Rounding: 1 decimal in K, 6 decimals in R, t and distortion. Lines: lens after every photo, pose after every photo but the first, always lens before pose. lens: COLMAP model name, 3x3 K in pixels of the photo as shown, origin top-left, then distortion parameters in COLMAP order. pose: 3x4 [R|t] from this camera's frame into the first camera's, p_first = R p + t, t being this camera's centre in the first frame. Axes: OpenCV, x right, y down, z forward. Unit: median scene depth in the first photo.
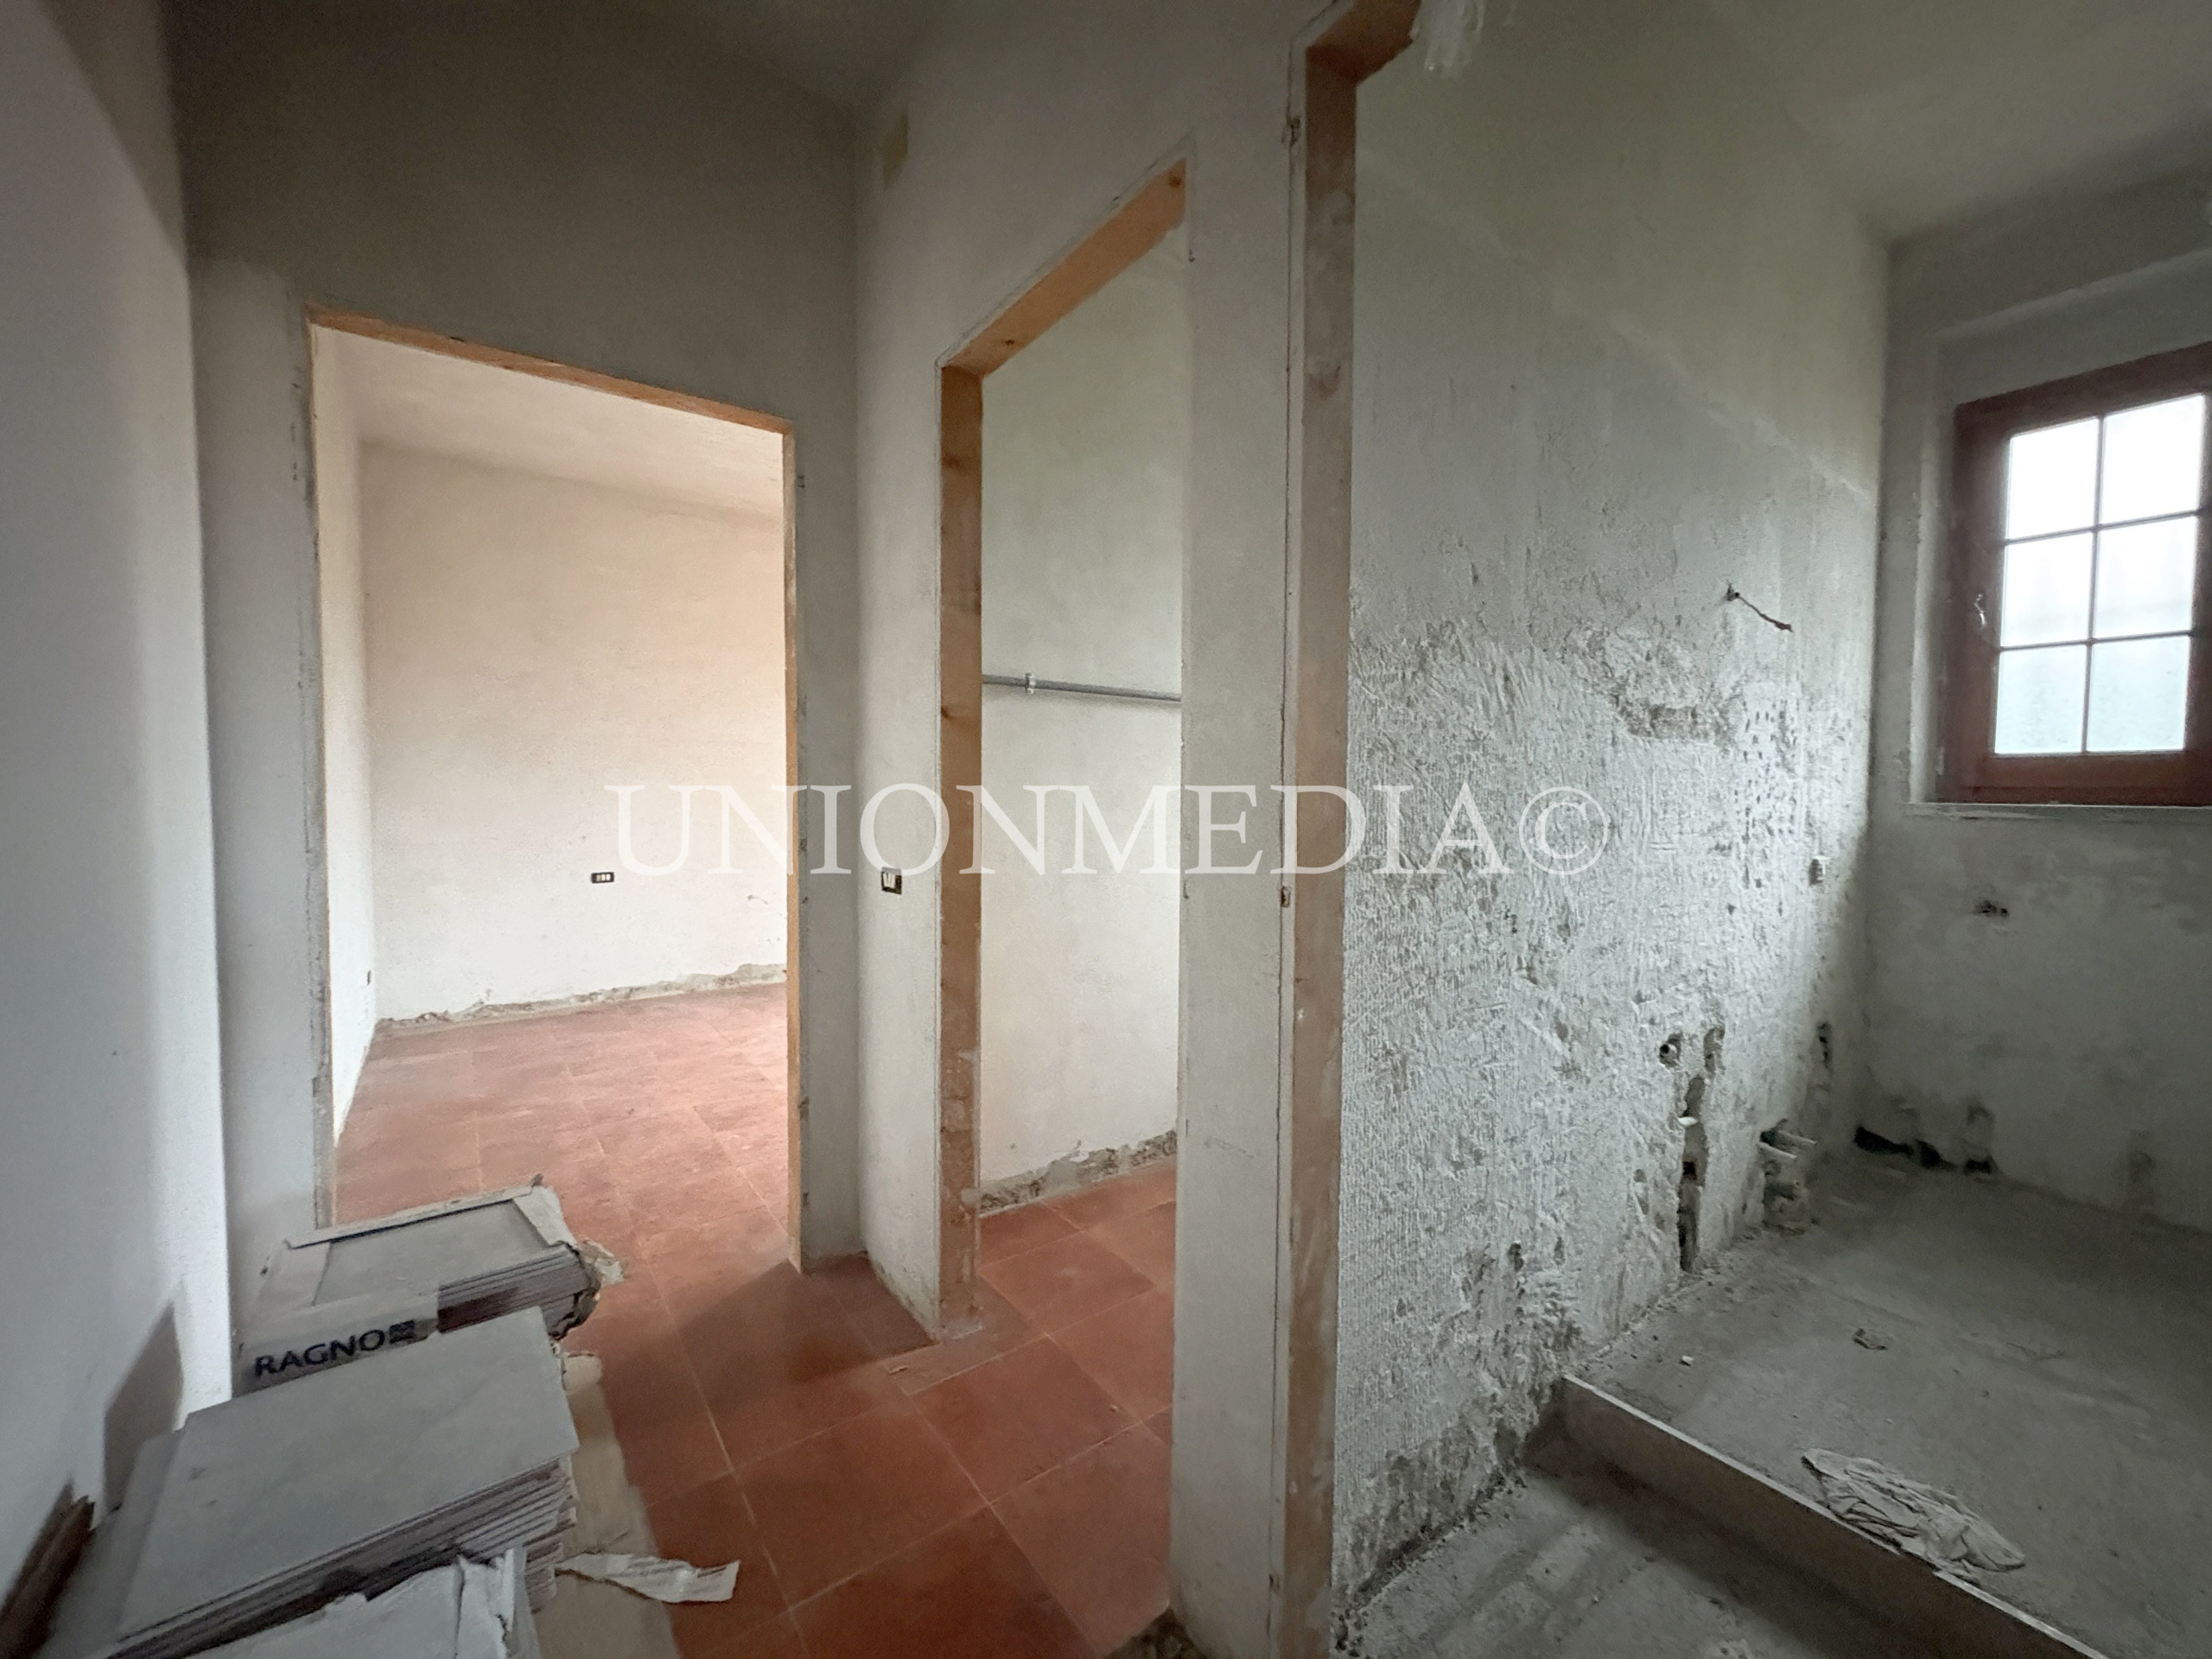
lens RADIAL K [[878.1, 0, 1108.5], [0, 878.1, 824.8], [0, 0, 1]] dist [0.000309, 0.000582]
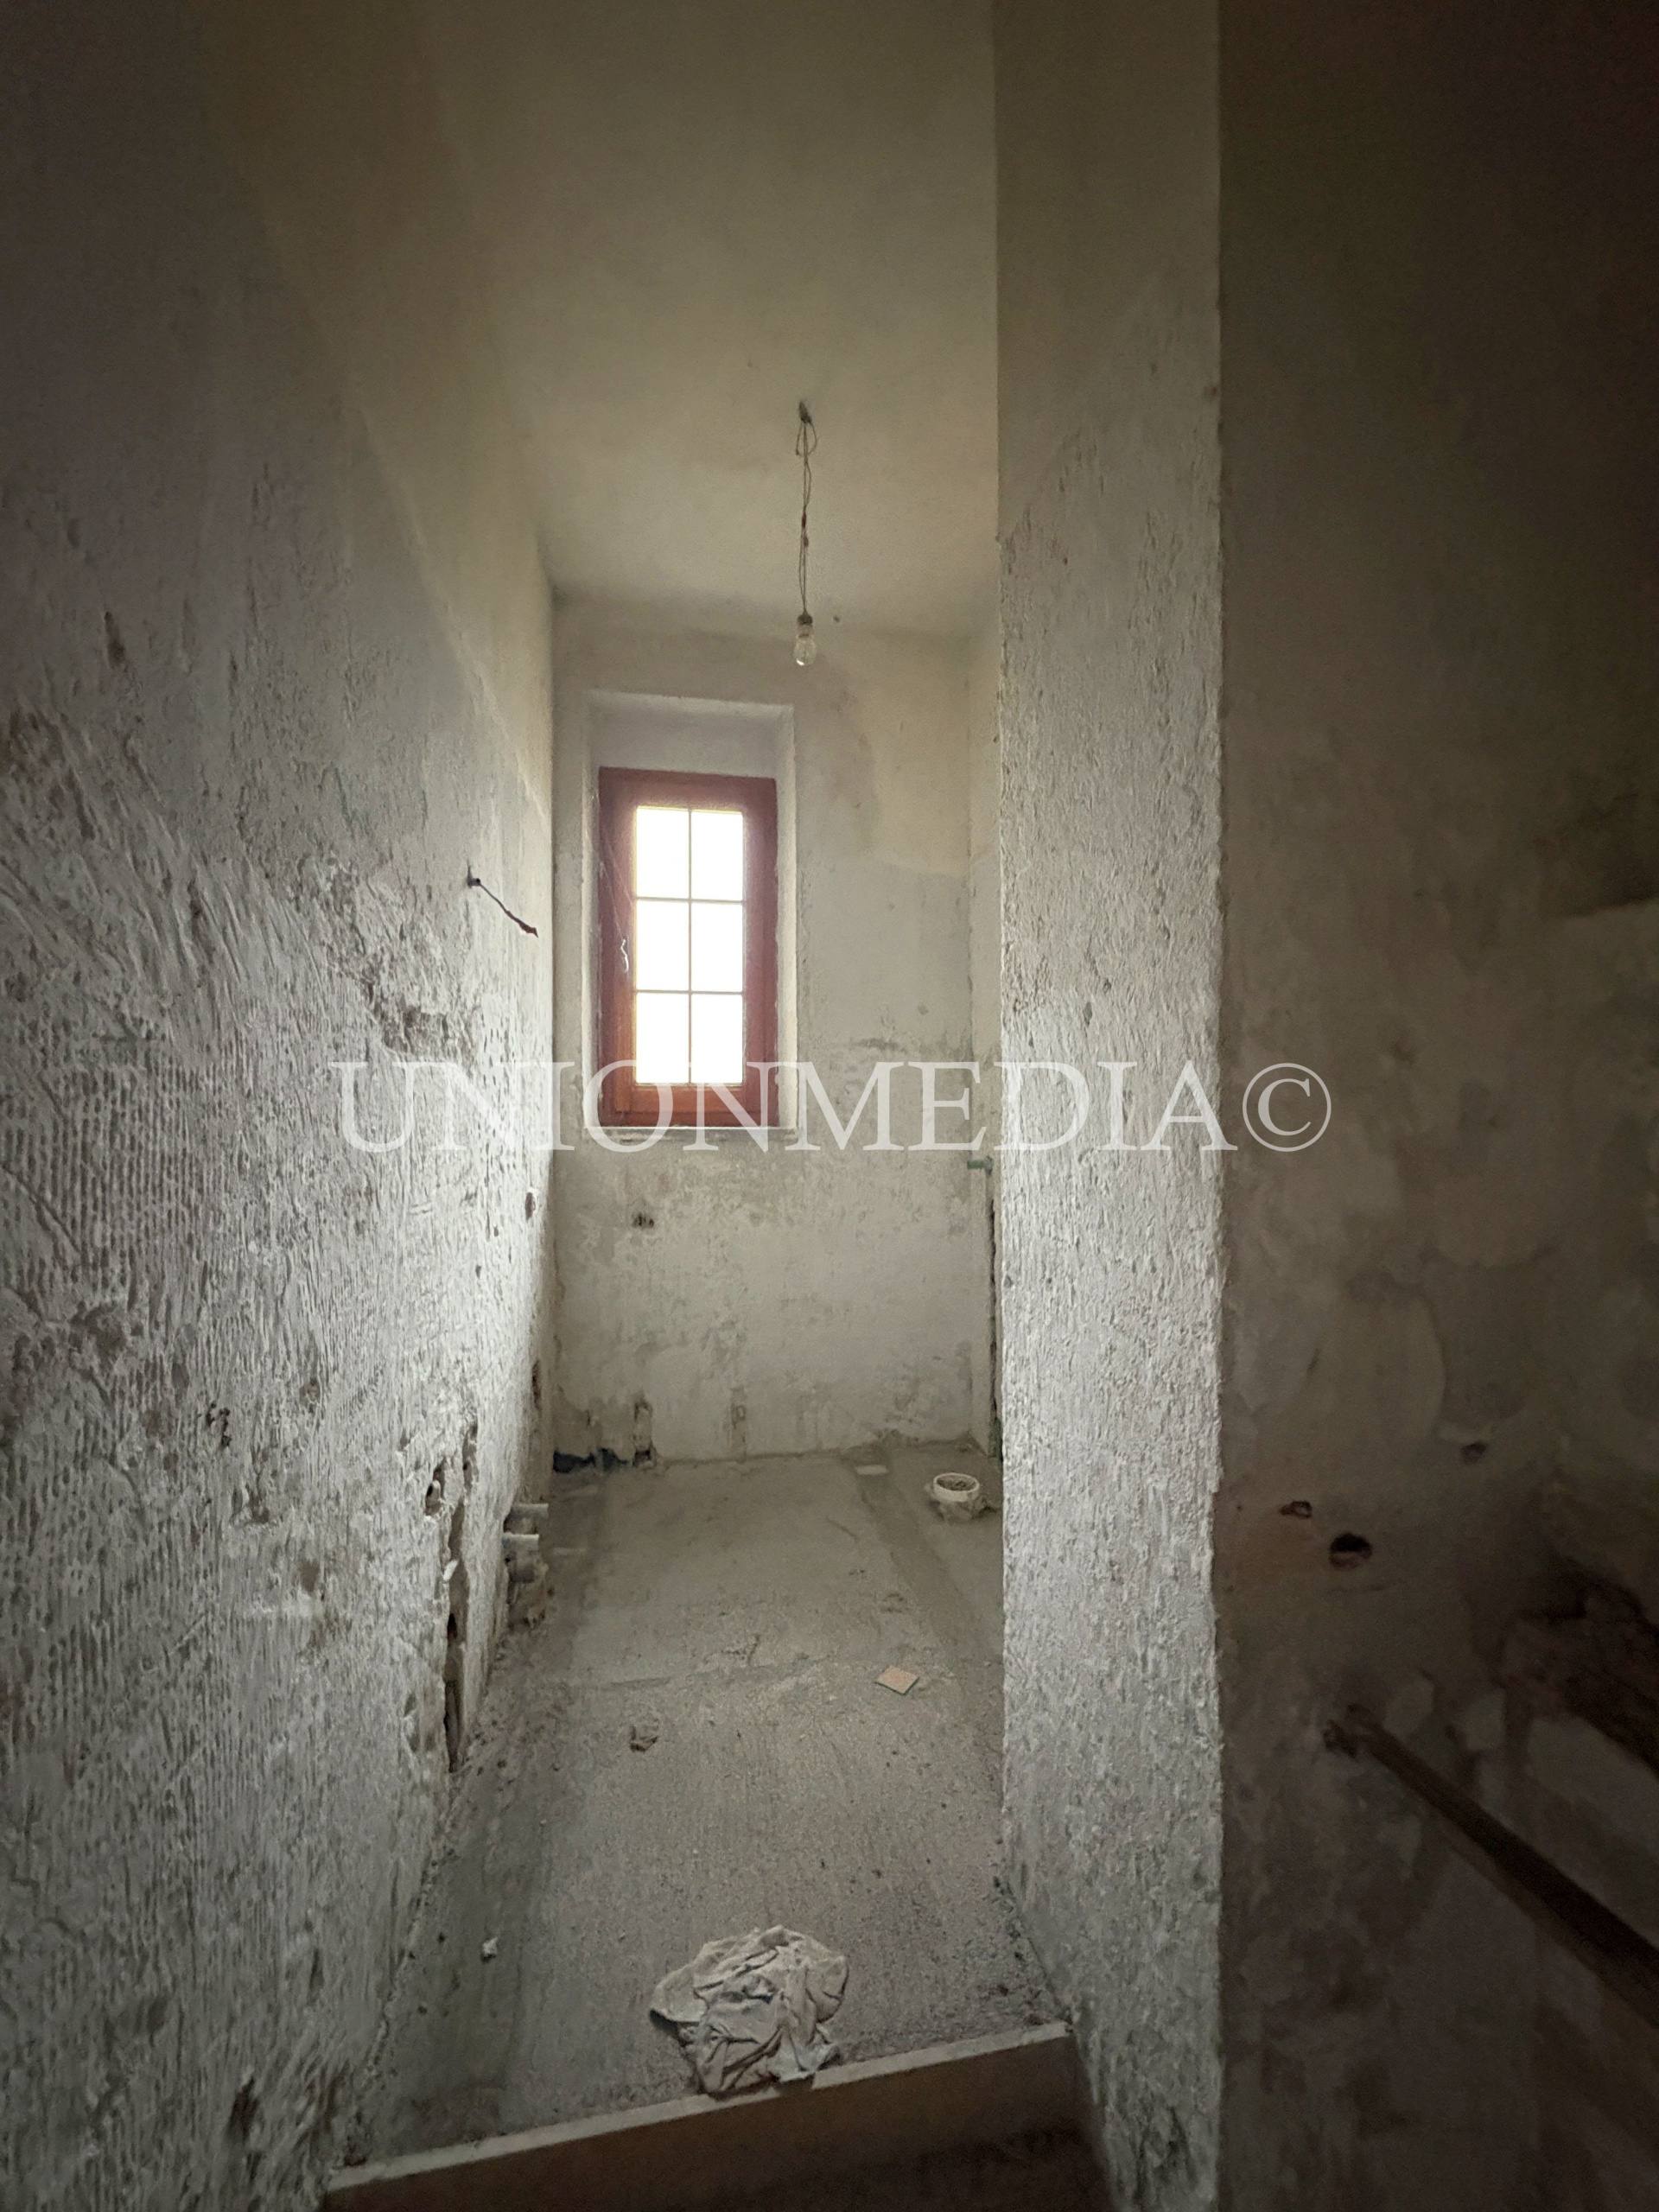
lens RADIAL K [[878.1, 0, 829.5], [0, 878.1, 1106.0], [0, 0, 1]] dist [0.000309, 0.000582]
pose [[0.440511, -0.005041, 0.897733, 0.153509], [0.040130, 0.999095, -0.014081, -0.036264], [-0.896850, 0.042229, 0.440315, 0.418024]]
